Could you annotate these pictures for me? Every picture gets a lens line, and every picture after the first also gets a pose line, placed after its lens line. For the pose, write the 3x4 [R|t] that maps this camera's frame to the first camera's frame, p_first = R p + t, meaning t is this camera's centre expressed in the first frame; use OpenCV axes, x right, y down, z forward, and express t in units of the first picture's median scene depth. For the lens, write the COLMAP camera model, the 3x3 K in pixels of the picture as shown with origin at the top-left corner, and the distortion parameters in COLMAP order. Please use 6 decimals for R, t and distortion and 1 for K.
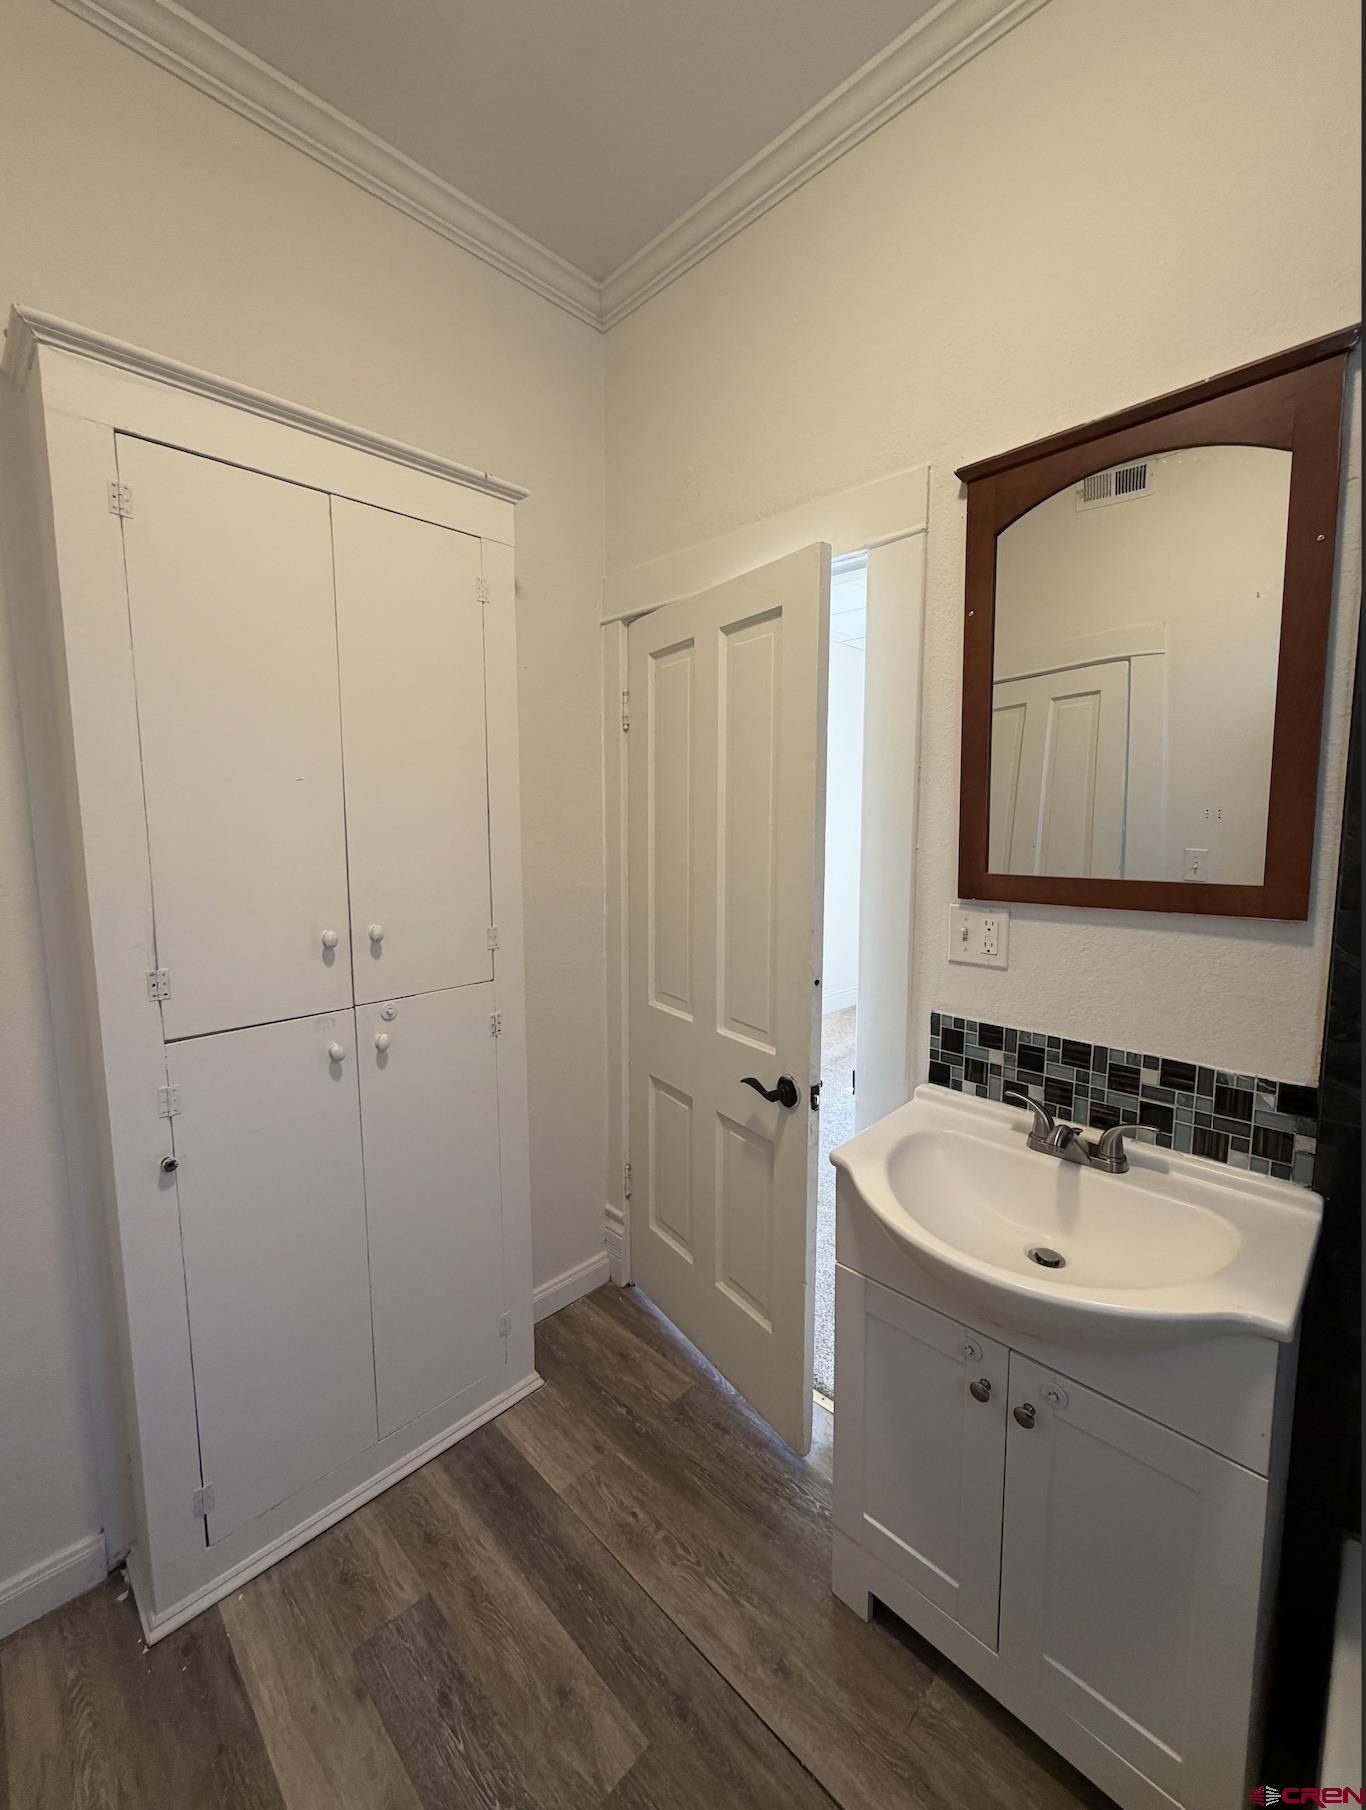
lens RADIAL K [[728.9, 0, 675.2], [0, 728.9, 897.9], [0, 0, 1]] dist [0.001804, 0.000066]
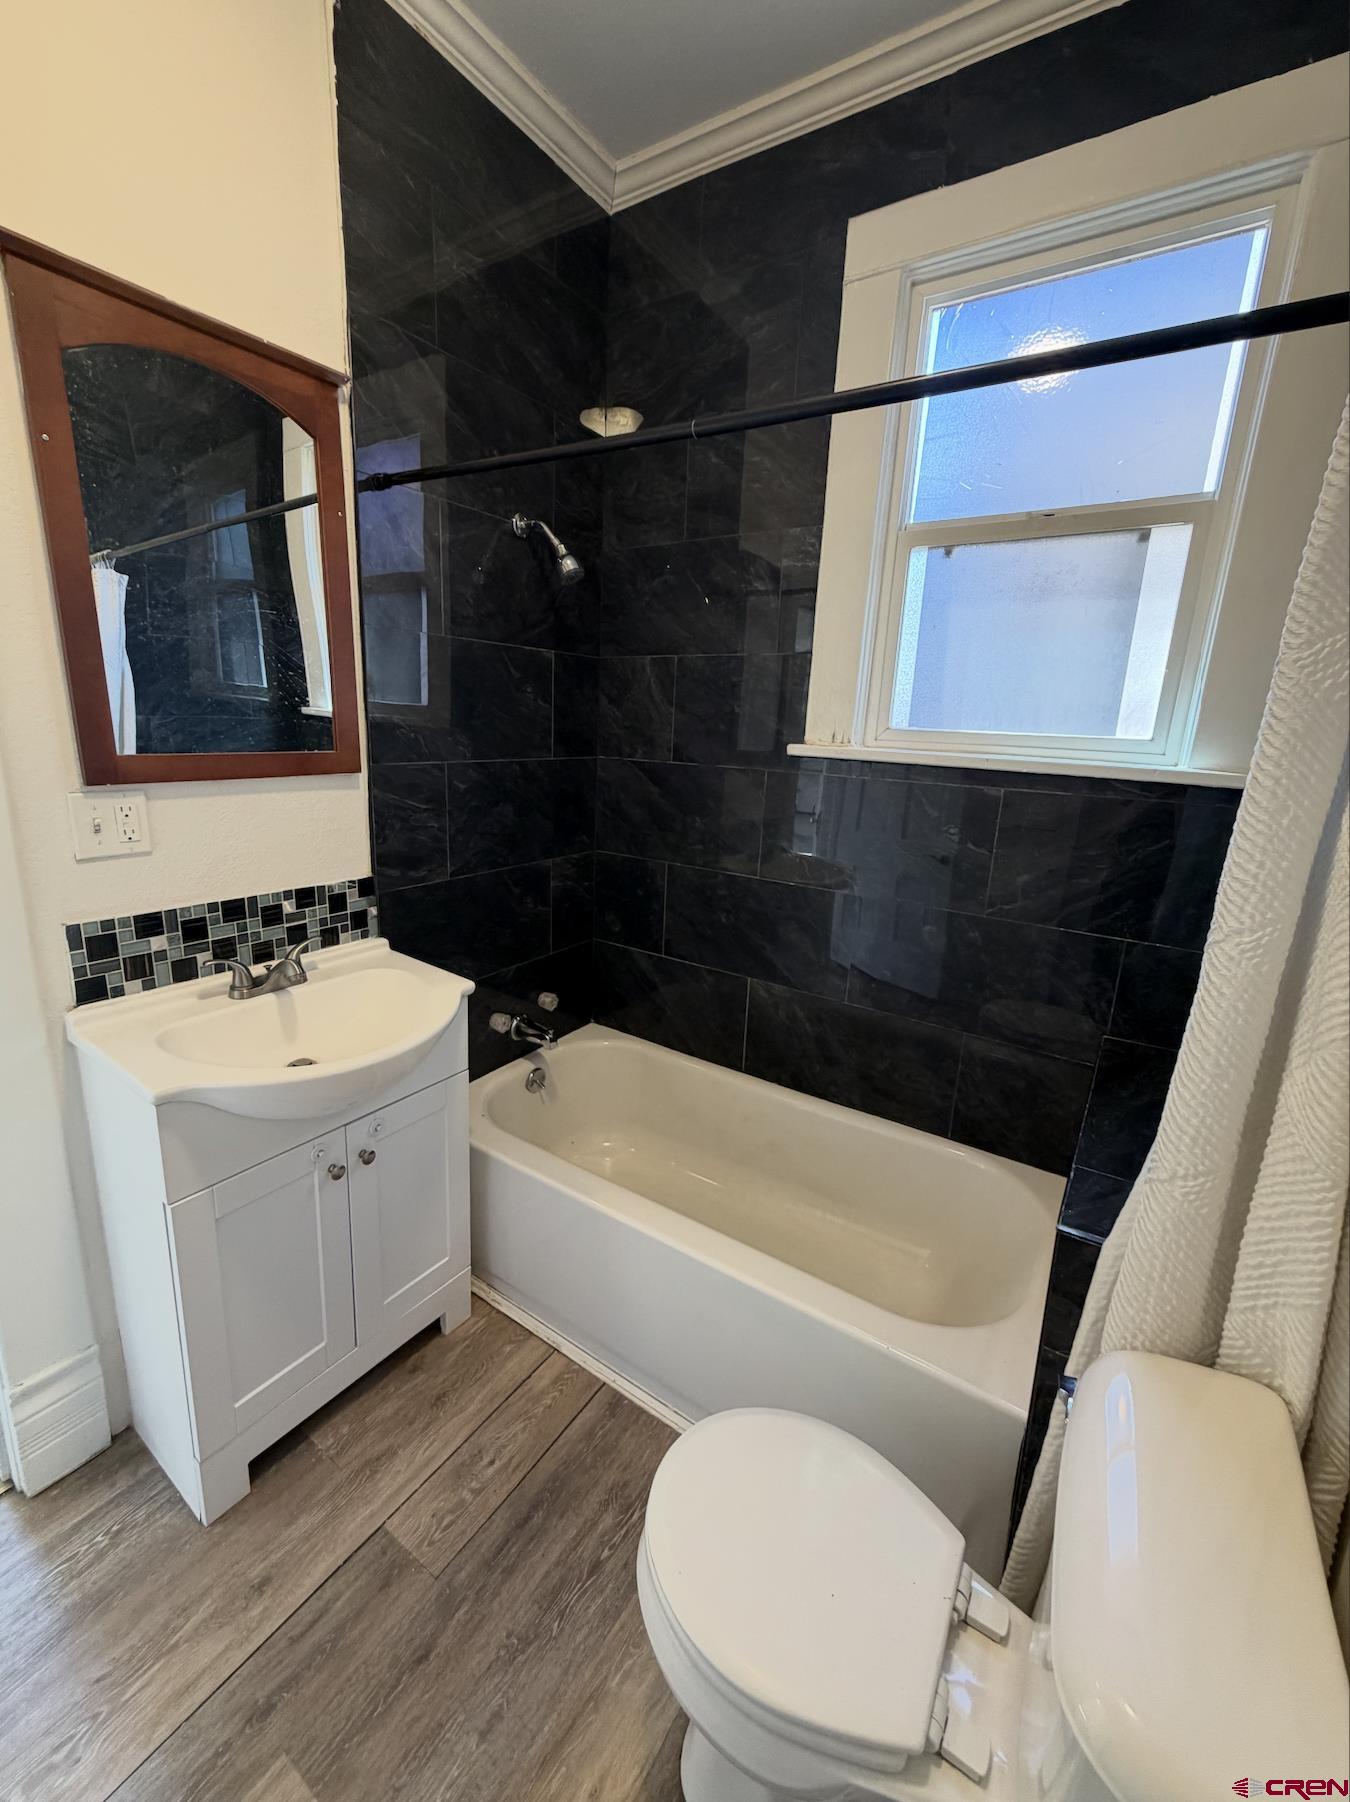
lens RADIAL K [[733.0, 0, 666.3], [0, 733.0, 894.9], [0, 0, 1]] dist [0.000817, 0.000357]
pose [[-0.194333, -0.233975, 0.952623, -0.687013], [0.059290, 0.966560, 0.249493, -0.057272], [-0.979142, 0.104966, -0.173962, 0.542765]]
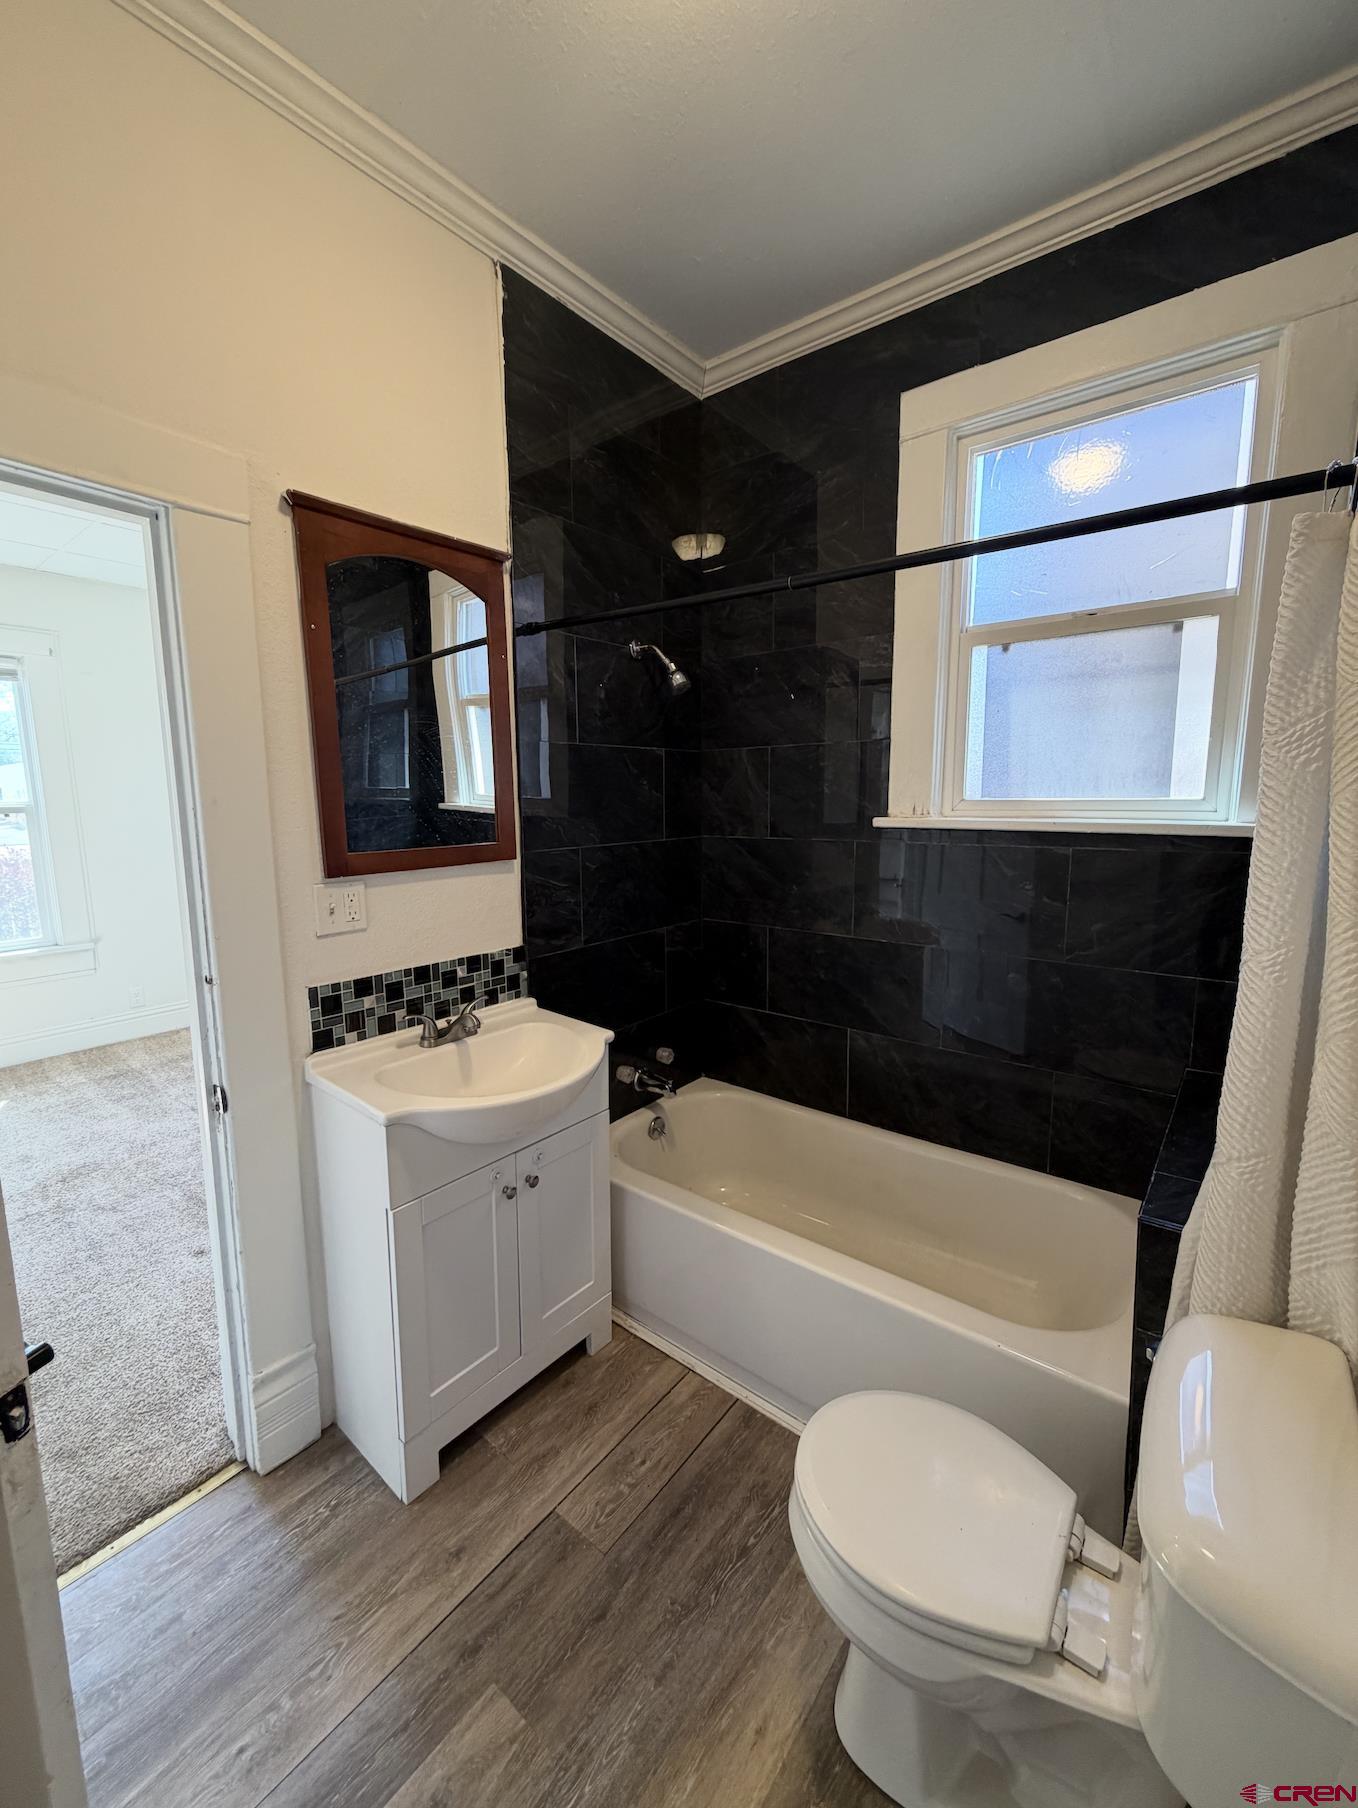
lens RADIAL K [[732.6, 0, 681.1], [0, 732.6, 898.1], [0, 0, 1]] dist [0.000028, 0.000074]
pose [[-0.114547, -0.135287, 0.984163, -0.890749], [0.111561, 0.982665, 0.148065, -0.085352], [-0.987134, 0.126754, -0.097468, 0.639266]]
